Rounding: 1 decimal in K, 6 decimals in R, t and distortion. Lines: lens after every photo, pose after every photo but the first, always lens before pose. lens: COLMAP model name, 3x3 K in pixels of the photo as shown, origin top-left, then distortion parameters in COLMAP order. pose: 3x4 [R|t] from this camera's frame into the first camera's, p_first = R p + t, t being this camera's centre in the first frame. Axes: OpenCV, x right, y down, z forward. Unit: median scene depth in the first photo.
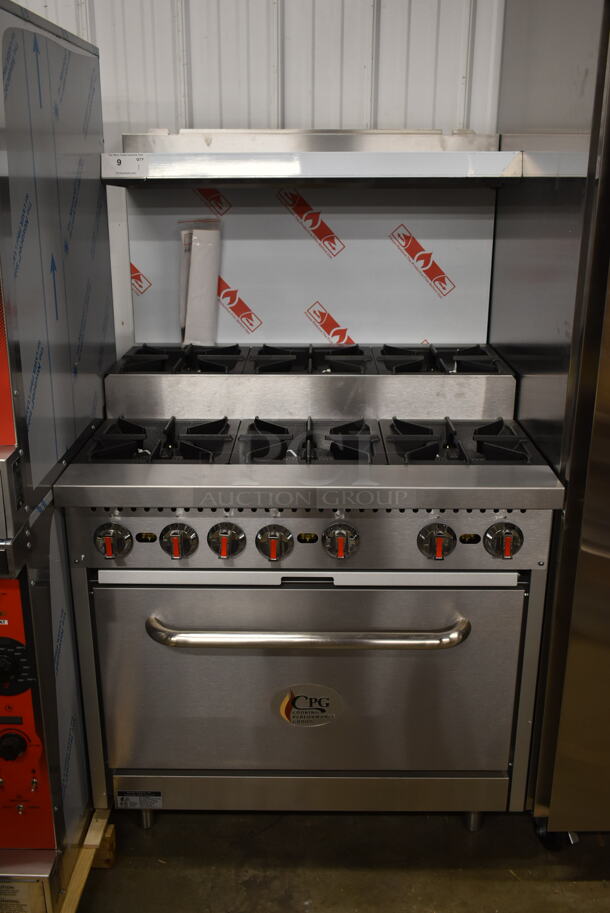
lens RADIAL K [[899.8, 0, 305.0], [0, 899.8, 456.5], [0, 0, 1]] dist [0.001349, 0.007595]
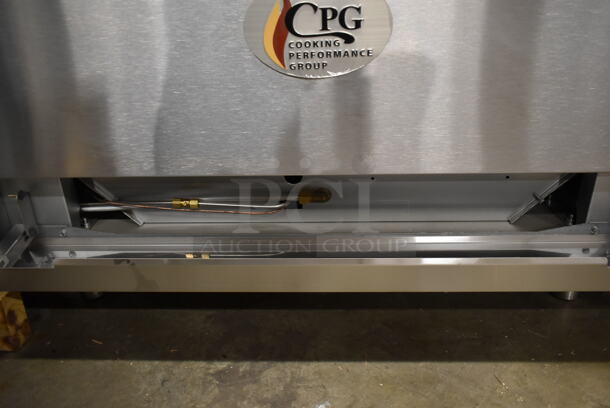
lens RADIAL K [[493.2, 0, 306.1], [0, 493.2, 217.4], [0, 0, 1]] dist [-0.010015, 0.001381]
pose [[0.999610, -0.007455, -0.026895, 0.002919], [0.009893, 0.995738, 0.091691, 0.343441], [0.026096, -0.091921, 0.995424, 0.691523]]
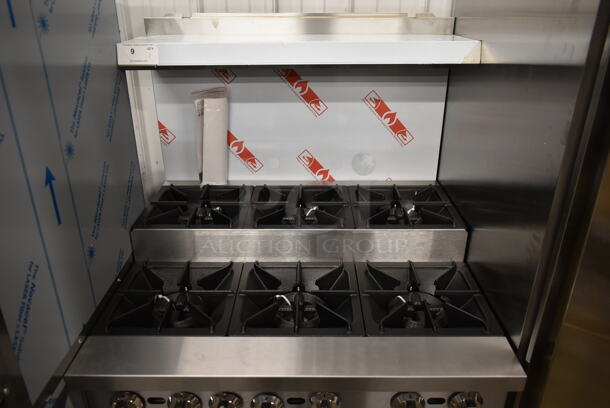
lens RADIAL K [[493.2, 0, 306.1], [0, 493.2, 217.4], [0, 0, 1]] dist [-0.010015, 0.001381]
pose [[0.999974, -0.004044, 0.005978, 0.011739], [0.003322, 0.993226, 0.116149, -0.196879], [-0.006407, -0.116127, 0.993214, 0.363108]]
